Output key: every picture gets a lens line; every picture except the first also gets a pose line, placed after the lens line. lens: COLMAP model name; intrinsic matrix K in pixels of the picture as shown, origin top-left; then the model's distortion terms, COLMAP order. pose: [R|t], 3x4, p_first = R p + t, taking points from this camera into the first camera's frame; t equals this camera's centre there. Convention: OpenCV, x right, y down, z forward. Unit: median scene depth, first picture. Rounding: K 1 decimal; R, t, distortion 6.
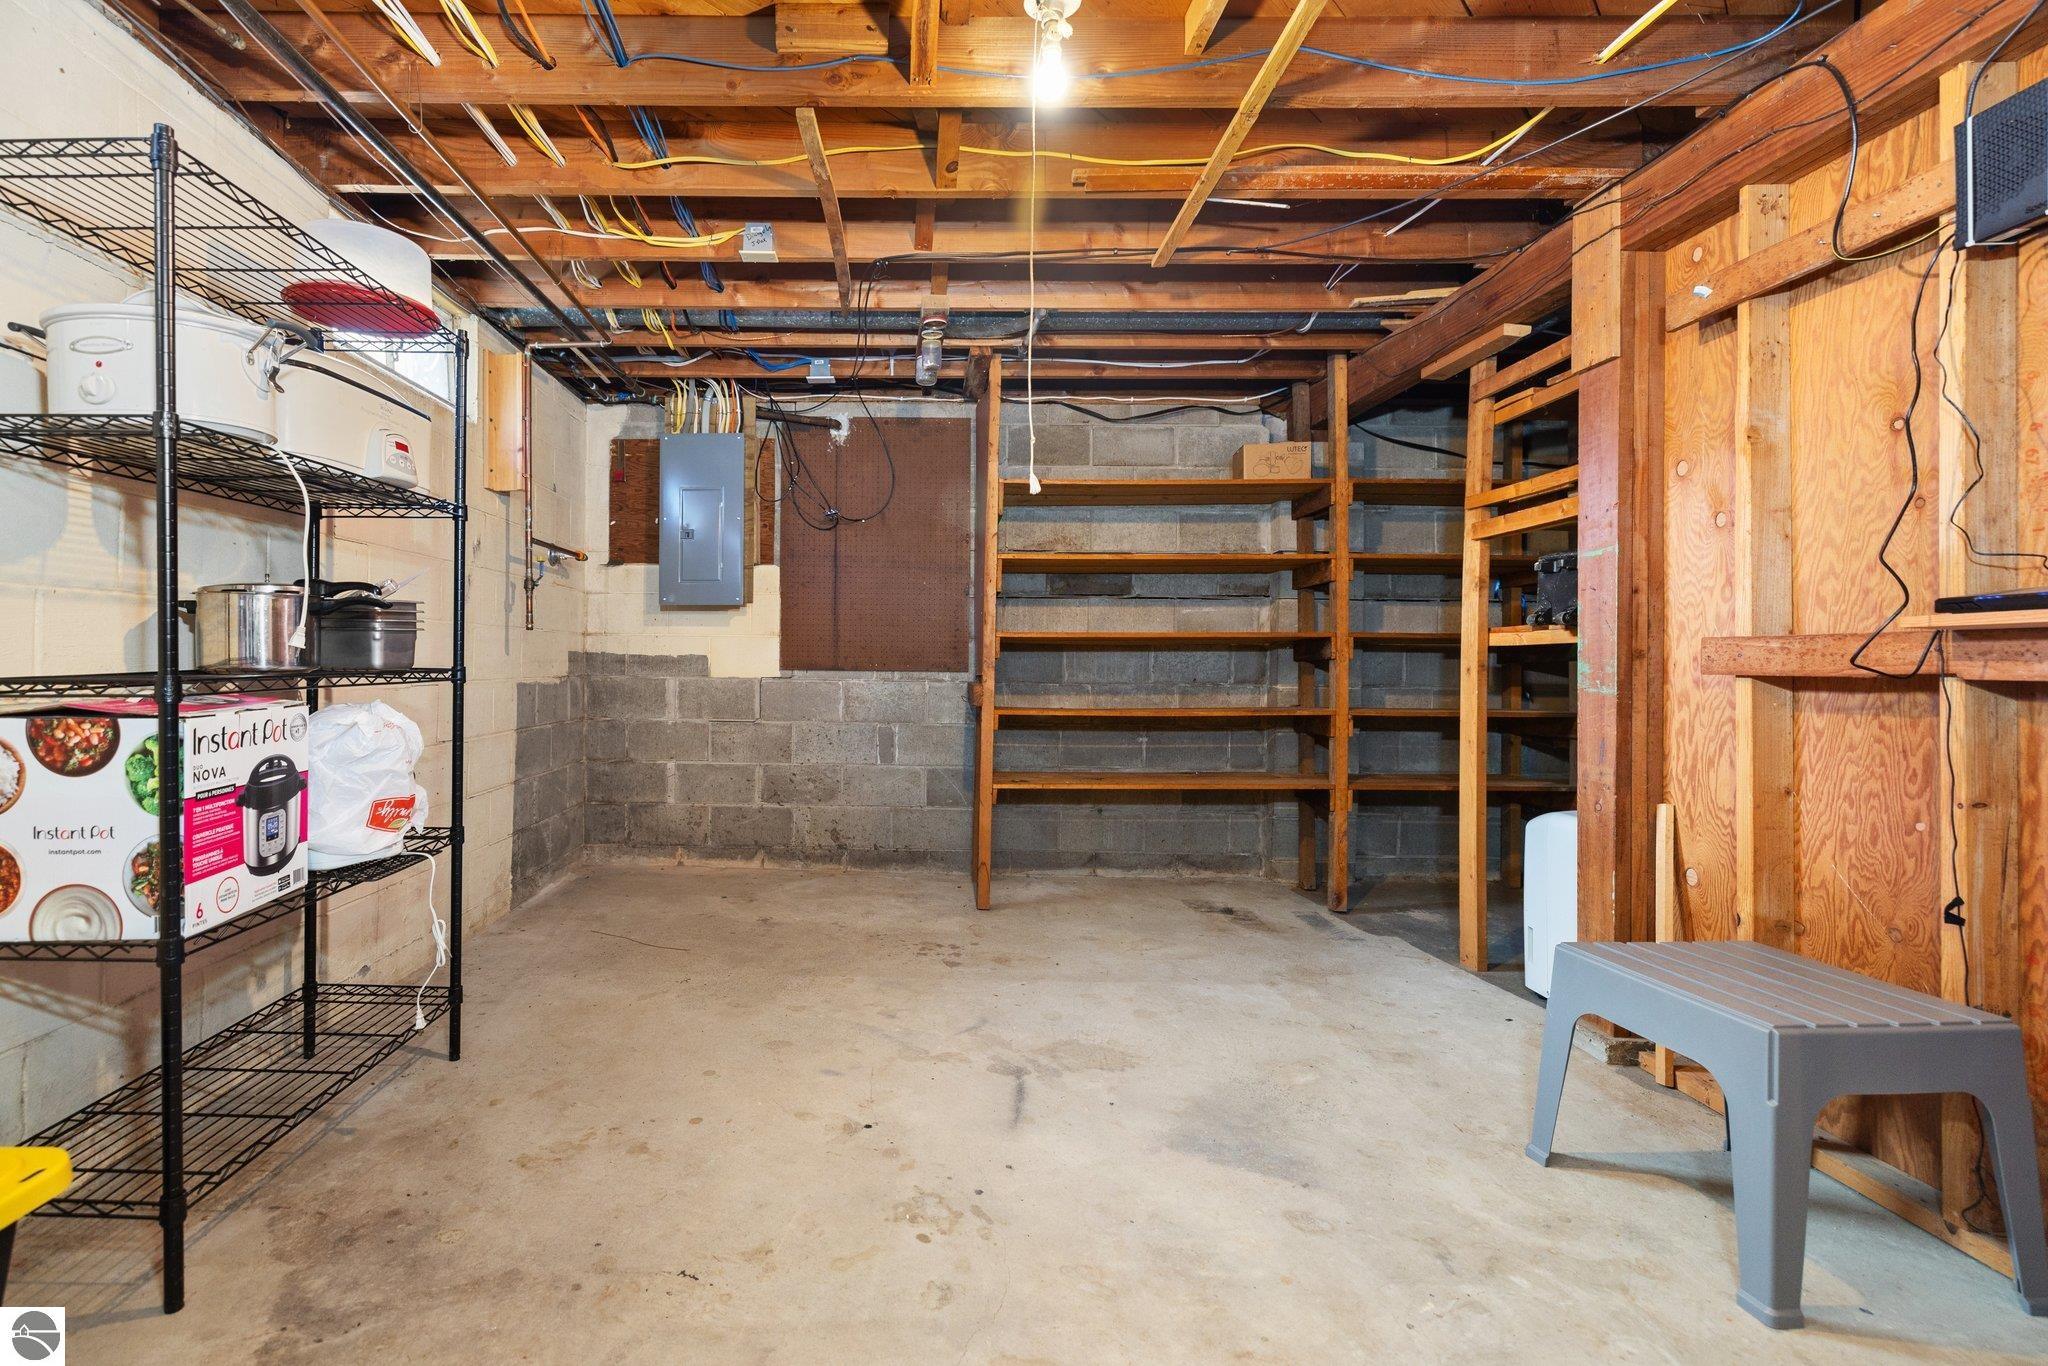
lens RADIAL K [[826.6, 0, 937.7], [0, 826.6, 659.0], [0, 0, 1]] dist [0.003467, 0.000106]
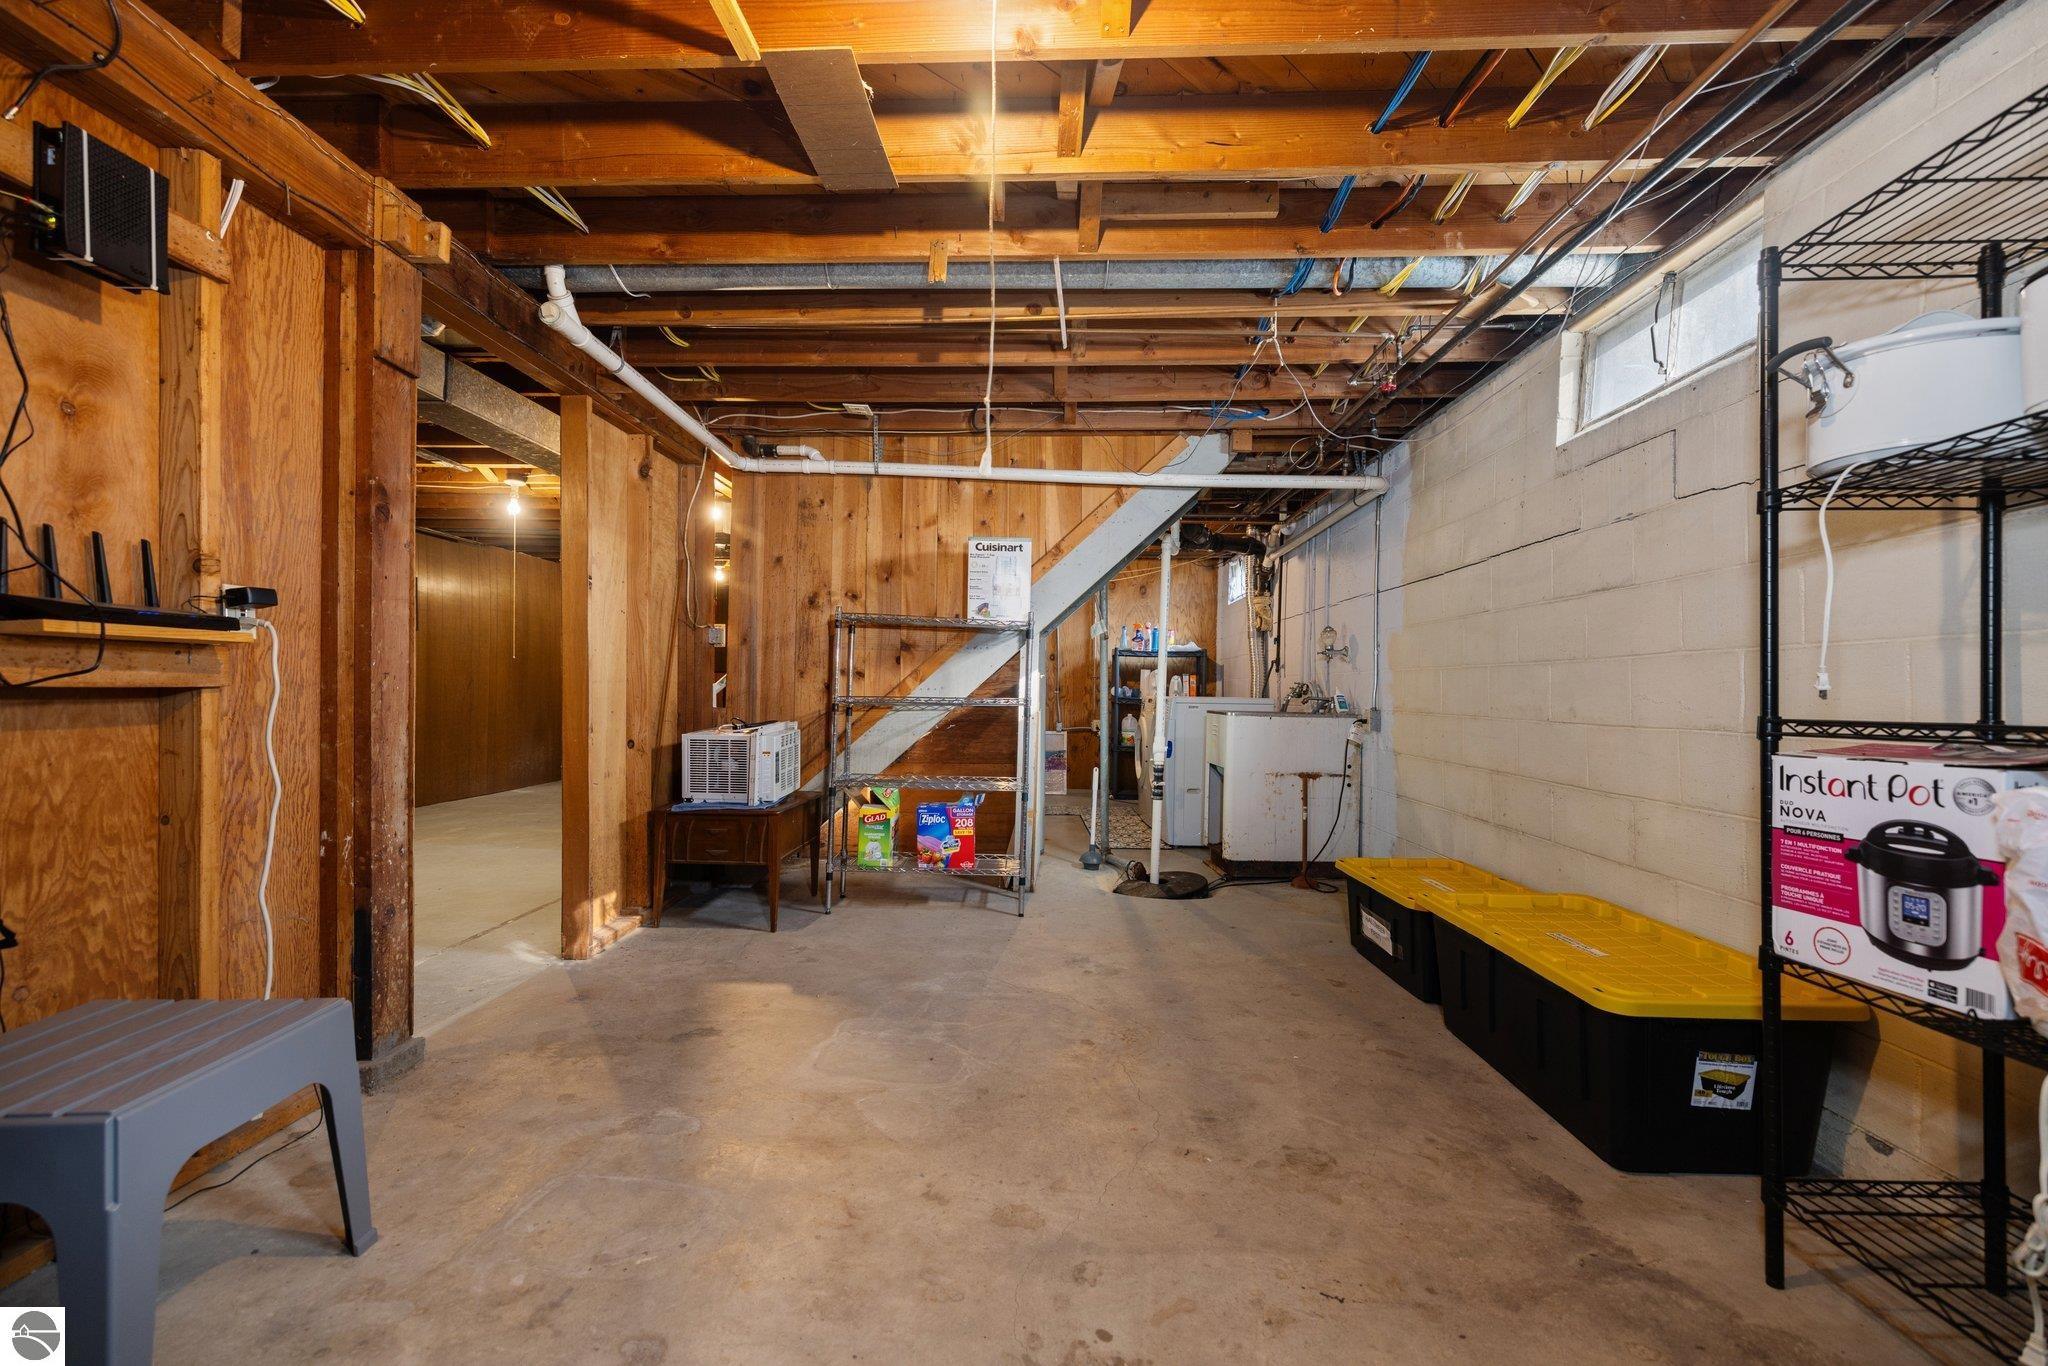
lens RADIAL K [[826.6, 0, 1007.1], [0, 826.6, 690.7], [0, 0, 1]] dist [0.003467, 0.000106]
pose [[-0.997061, -0.020583, 0.073789, 0.036298], [-0.020808, 0.999781, -0.002285, 0.008641], [-0.073726, -0.003813, -0.997271, 1.944816]]
